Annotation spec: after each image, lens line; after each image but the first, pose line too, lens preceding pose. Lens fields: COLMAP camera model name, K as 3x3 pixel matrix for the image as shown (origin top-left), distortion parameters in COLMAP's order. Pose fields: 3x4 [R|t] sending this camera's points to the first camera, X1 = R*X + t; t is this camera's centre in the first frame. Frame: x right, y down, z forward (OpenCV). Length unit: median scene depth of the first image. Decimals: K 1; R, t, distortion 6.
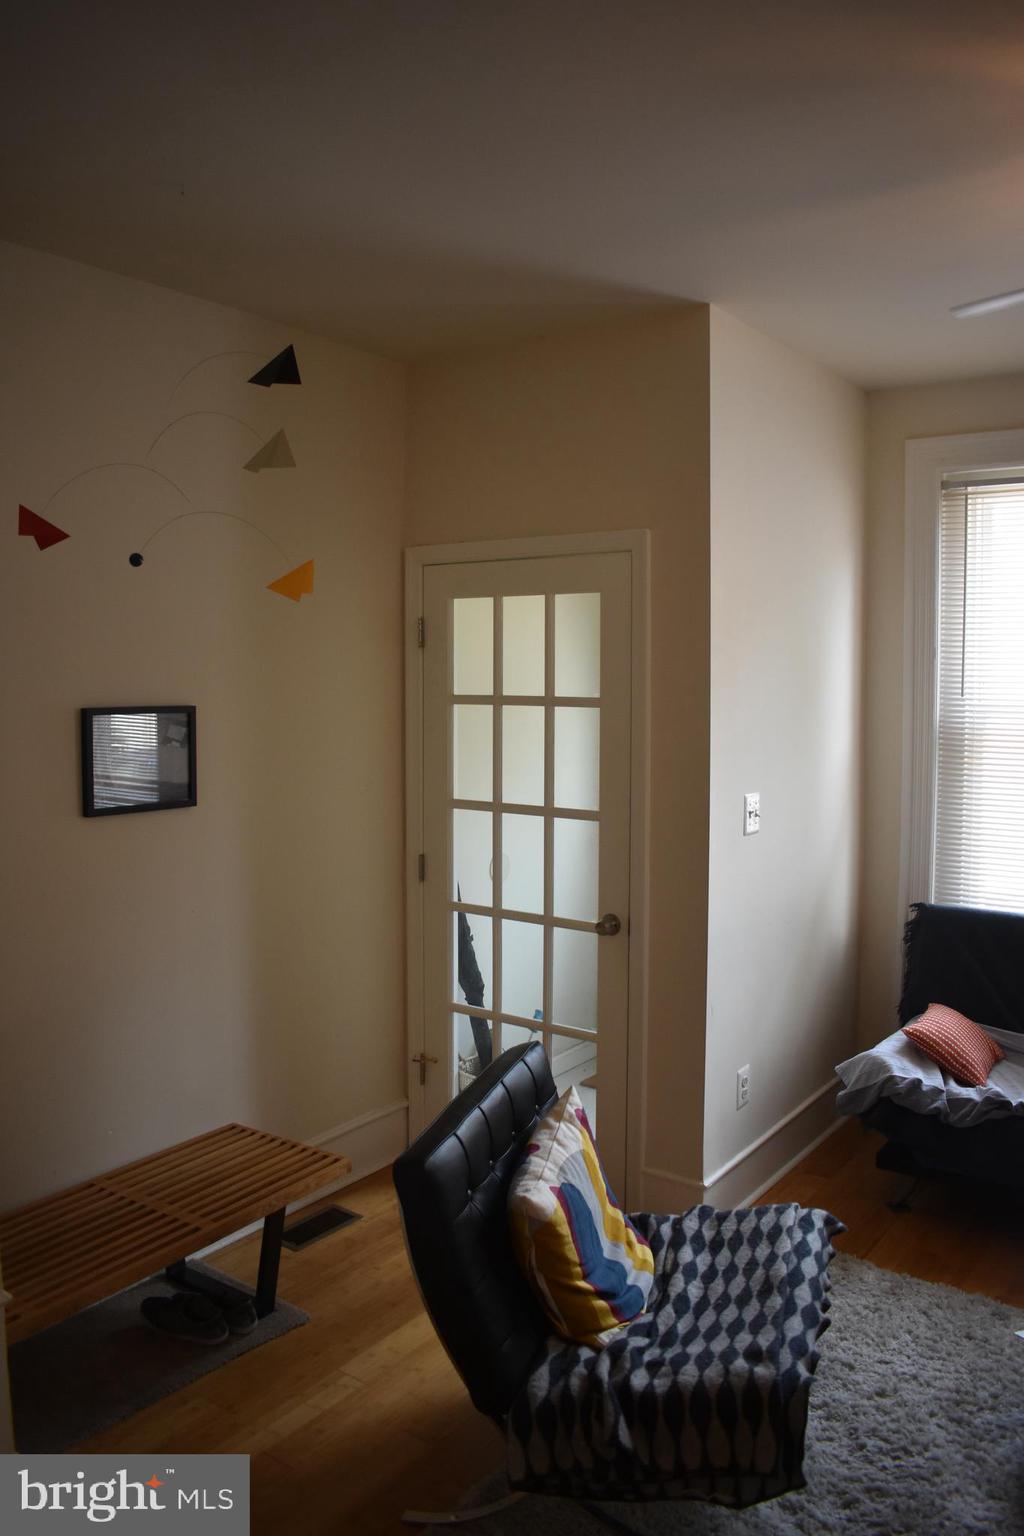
lens RADIAL K [[1196.1, 0, 512.0], [0, 1196.1, 768.0], [0, 0, 1]] dist [-0.091251, 0.012189]
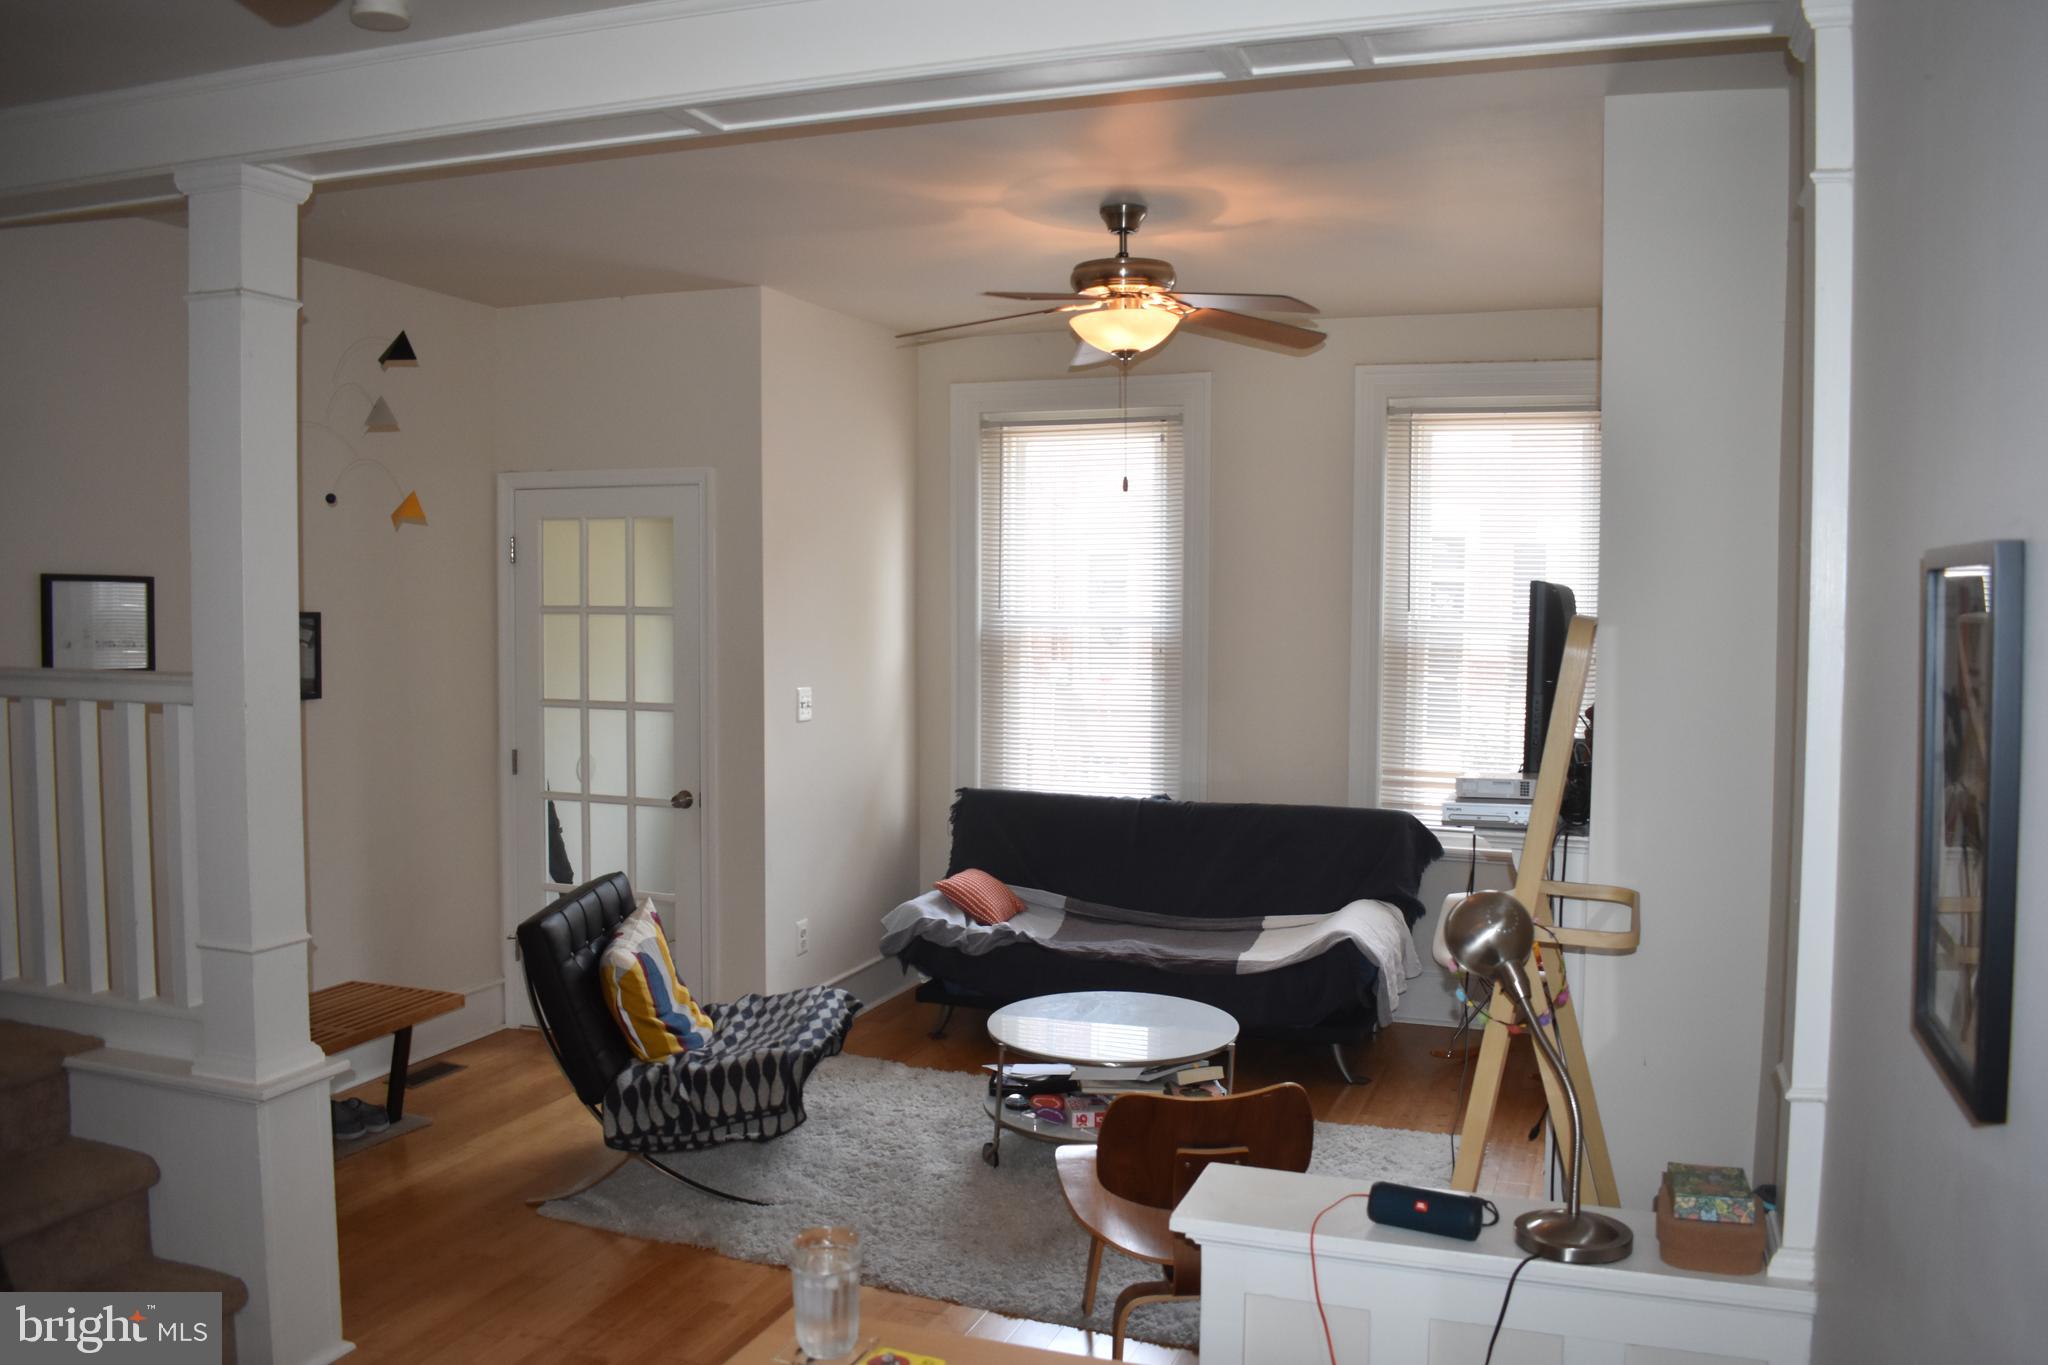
lens RADIAL K [[1620.3, 0, 1027.4], [0, 1620.3, 695.7], [0, 0, 1]] dist [-0.087930, 0.002422]
pose [[0.965249, -0.009867, 0.261147, -0.007530], [0.014184, 0.999792, -0.014652, 0.073982], [-0.260948, 0.017847, 0.965188, -0.815881]]
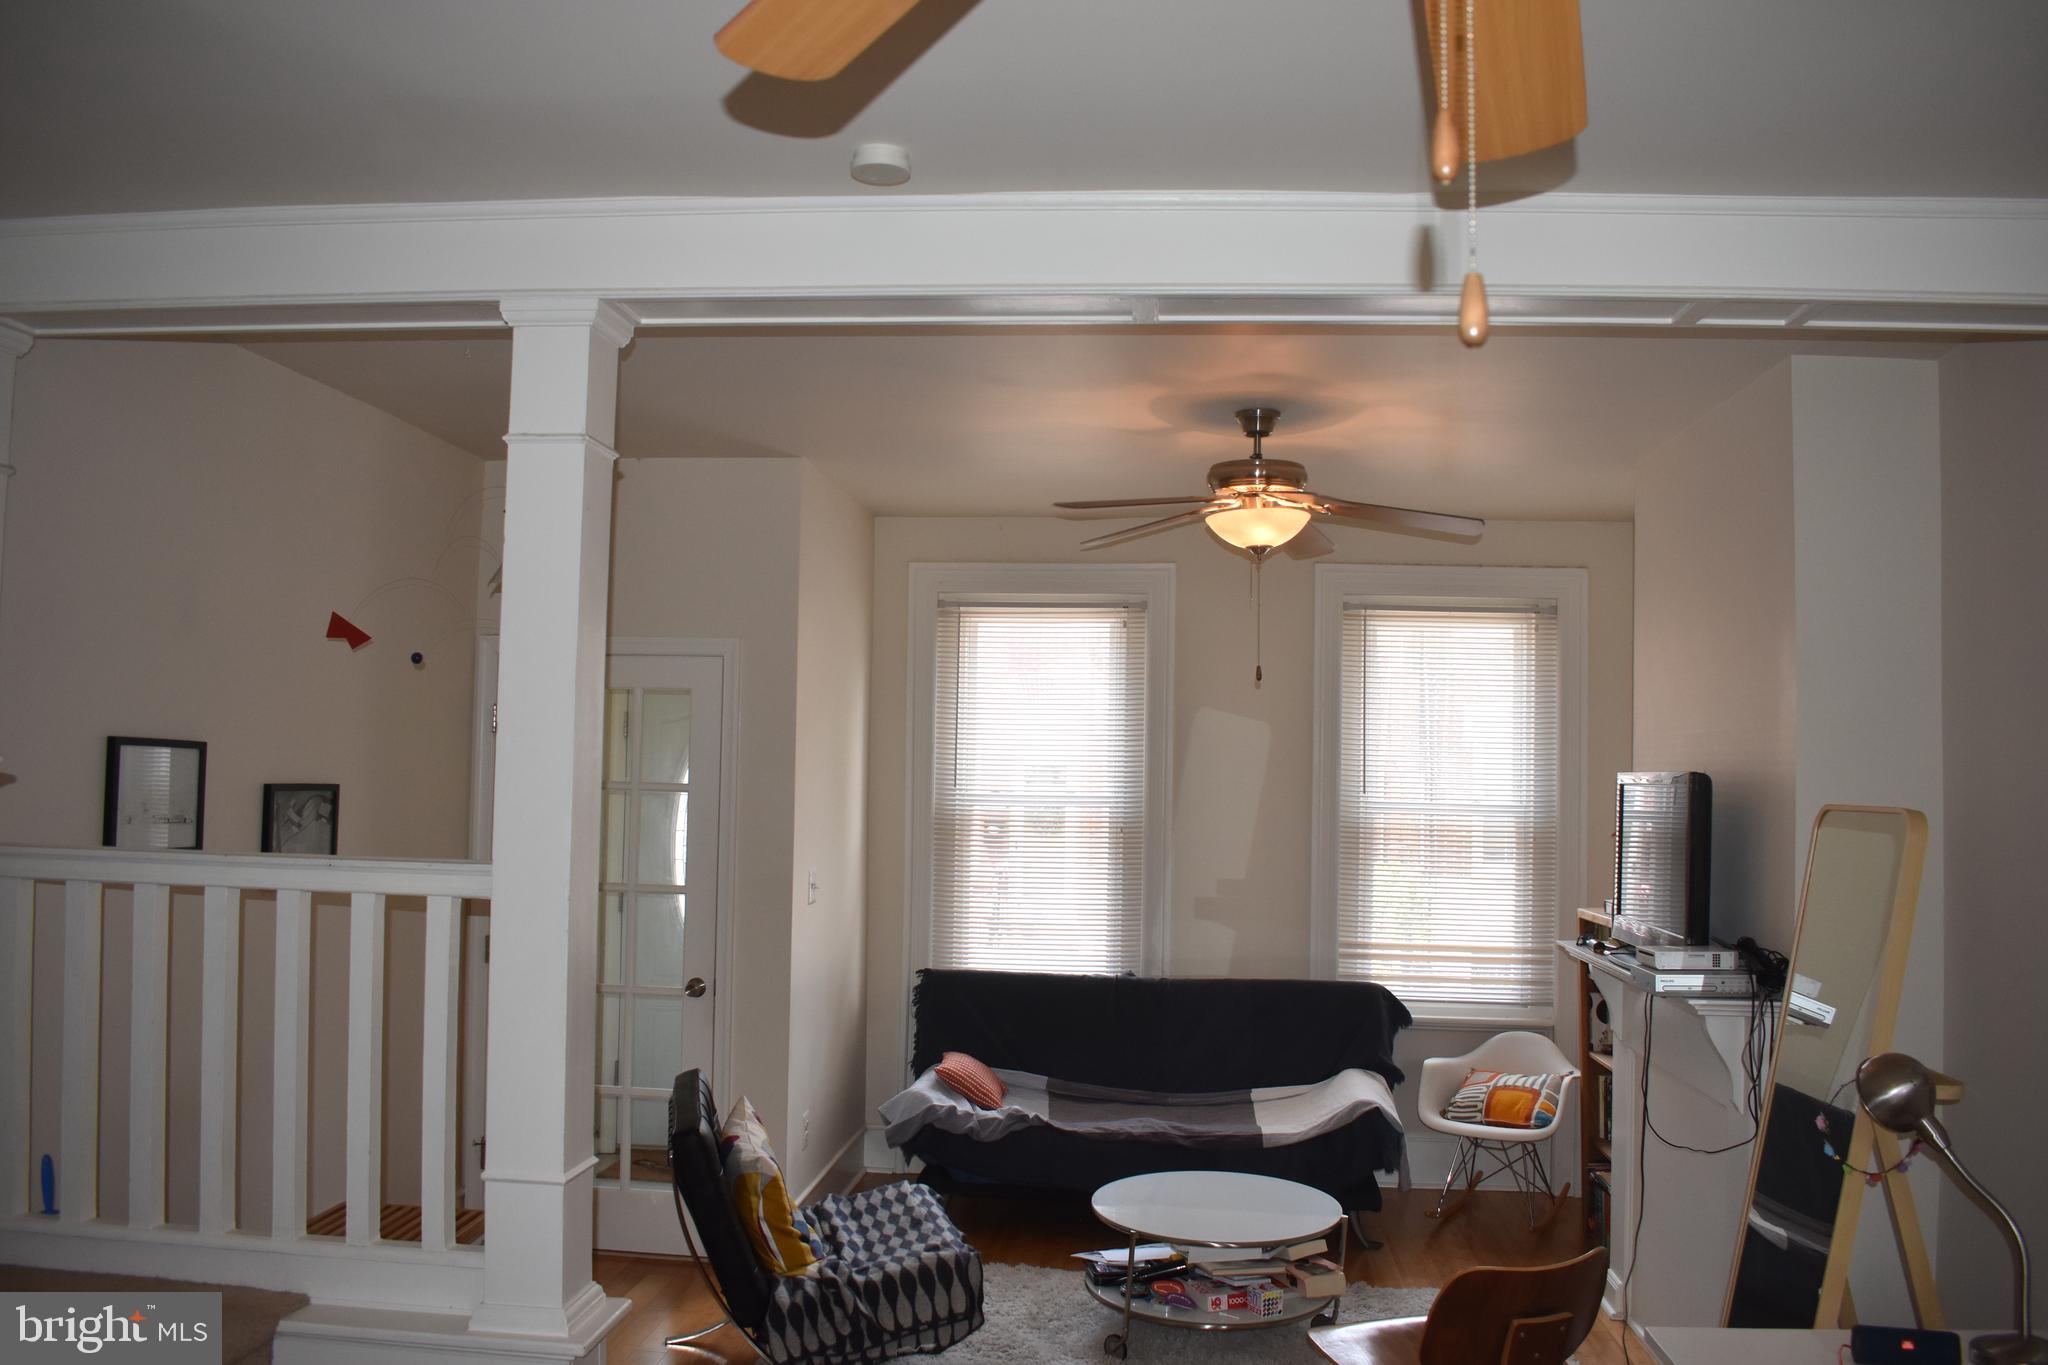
lens RADIAL K [[1594.8, 0, 1035.3], [0, 1594.8, 695.9], [0, 0, 1]] dist [-0.091251, 0.012189]
pose [[0.864989, 0.040285, 0.500171, -0.509863], [0.020630, 0.993074, -0.115662, 0.050408], [-0.501367, 0.110365, 0.858167, -0.588589]]
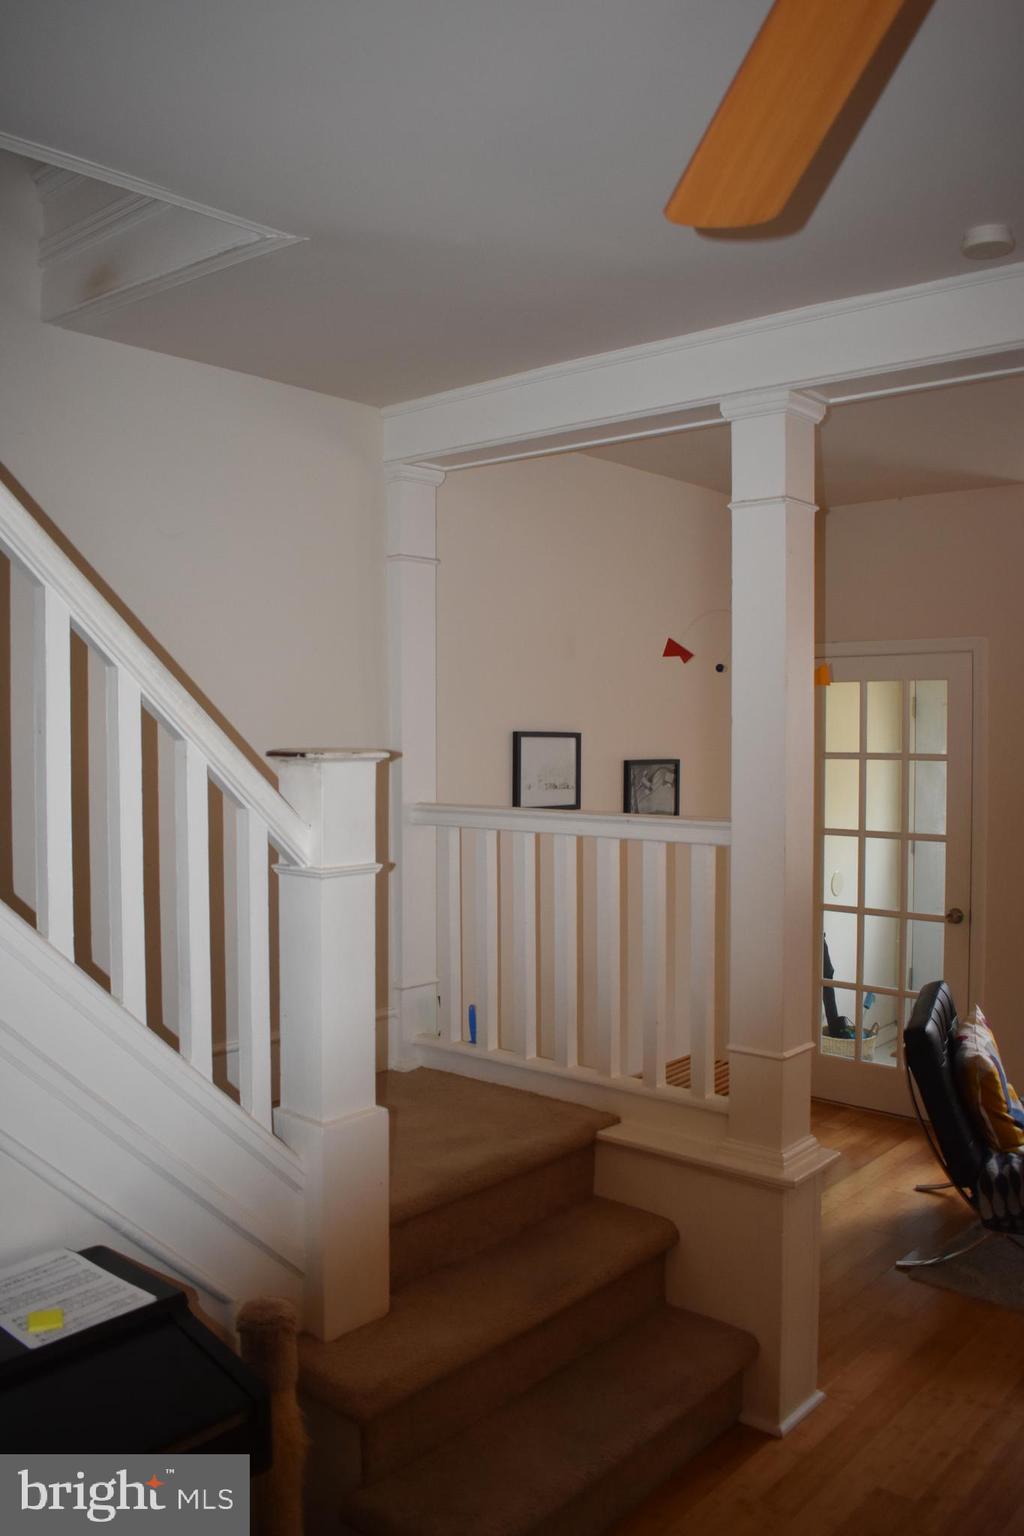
lens RADIAL K [[1235.9, 0, 513.7], [0, 1235.9, 762.6], [0, 0, 1]] dist [-0.082056, 0.001559]
pose [[0.995417, 0.001486, -0.095619, -0.385737], [-0.006601, 0.998562, -0.053195, 0.040279], [0.095403, 0.053583, 0.993996, -0.627454]]
